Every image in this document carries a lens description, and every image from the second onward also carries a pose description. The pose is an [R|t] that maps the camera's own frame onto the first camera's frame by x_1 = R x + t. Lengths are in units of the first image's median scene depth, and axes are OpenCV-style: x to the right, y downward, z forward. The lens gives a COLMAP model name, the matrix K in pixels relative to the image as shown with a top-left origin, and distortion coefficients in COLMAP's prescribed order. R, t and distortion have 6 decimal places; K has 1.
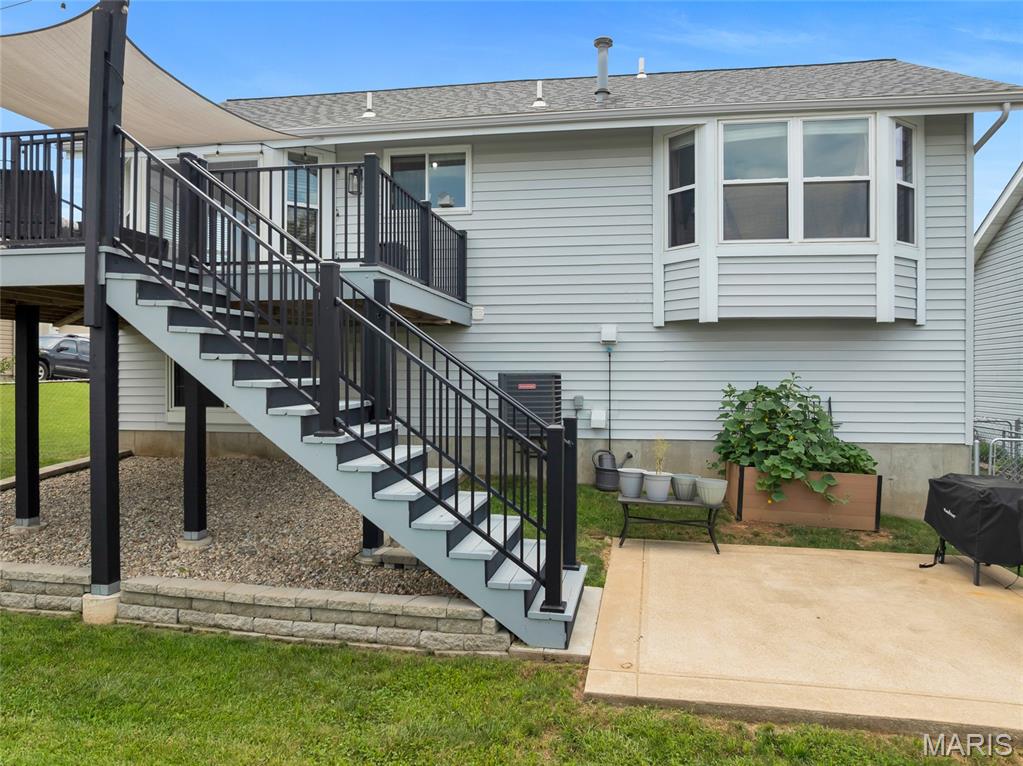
lens RADIAL K [[747.2, 0, 510.1], [0, 747.2, 380.6], [0, 0, 1]] dist [-0.055942, 0.016616]
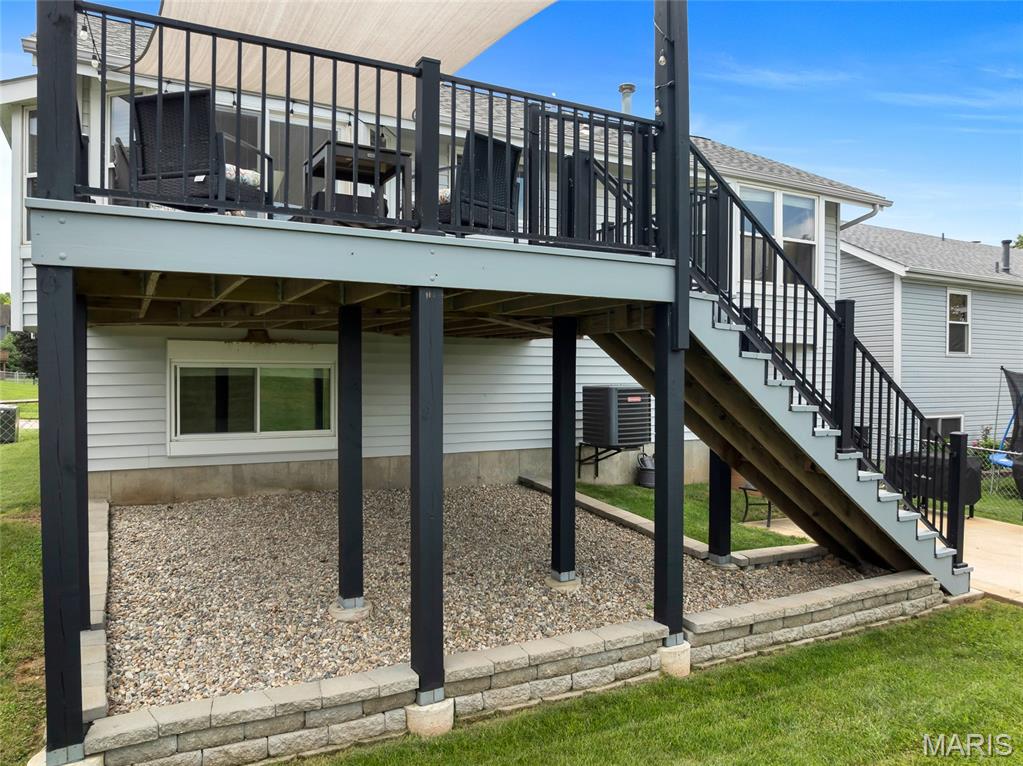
lens RADIAL K [[747.2, 0, 522.3], [0, 747.2, 393.2], [0, 0, 1]] dist [-0.055942, 0.016616]
pose [[0.780912, -0.016791, 0.624416, -1.067091], [0.004147, 0.999756, 0.021698, -0.034127], [-0.624628, -0.014355, 0.780791, 0.338123]]
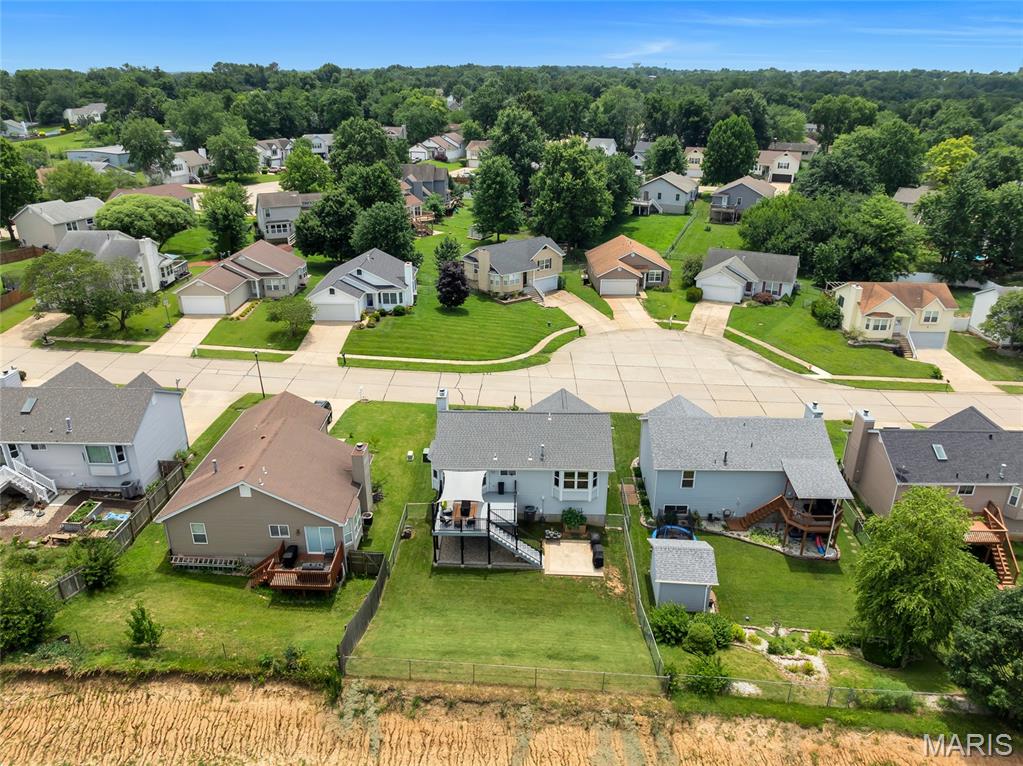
lens RADIAL K [[747.2, 0, 505.7], [0, 747.2, 380.6], [0, 0, 1]] dist [-0.055942, 0.016616]
pose [[0.990020, -0.055762, 0.129423, -1.170790], [0.000725, 0.920391, 0.390999, -4.397800], [-0.140922, -0.387003, 0.911246, -5.301015]]
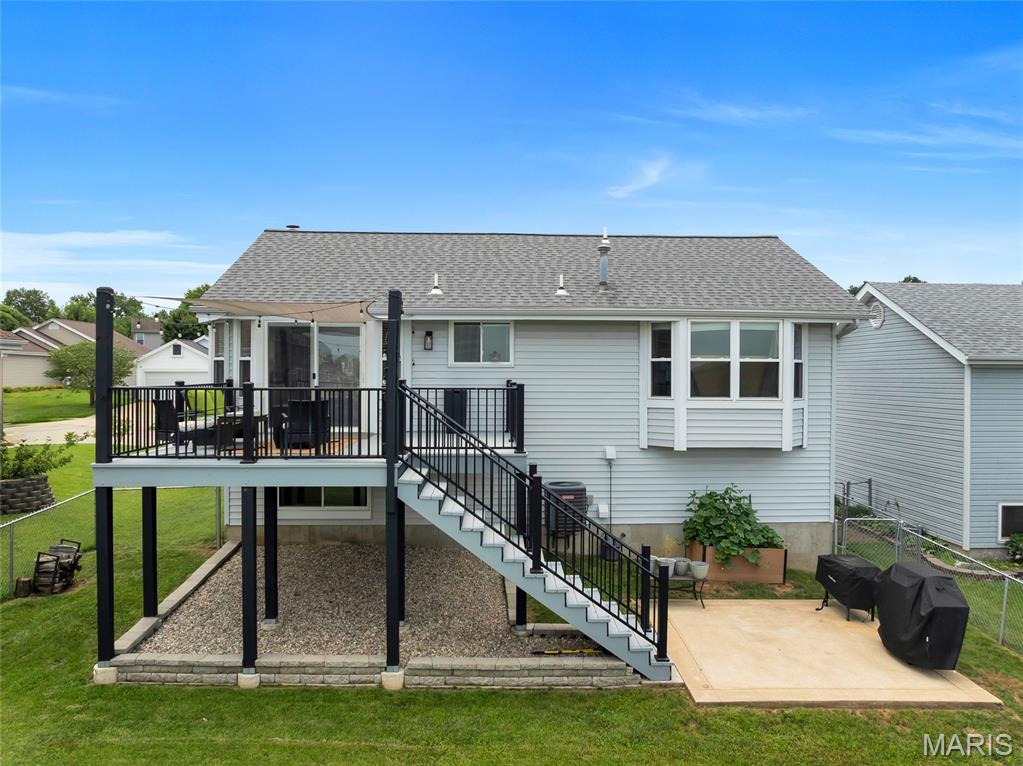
lens RADIAL K [[747.2, 0, 514.6], [0, 747.2, 374.1], [0, 0, 1]] dist [-0.055942, 0.016616]
pose [[0.976852, 0.001450, 0.213912, -0.542820], [-0.000492, 0.999990, -0.004531, -0.313926], [-0.213916, 0.004320, 0.976843, -0.586375]]
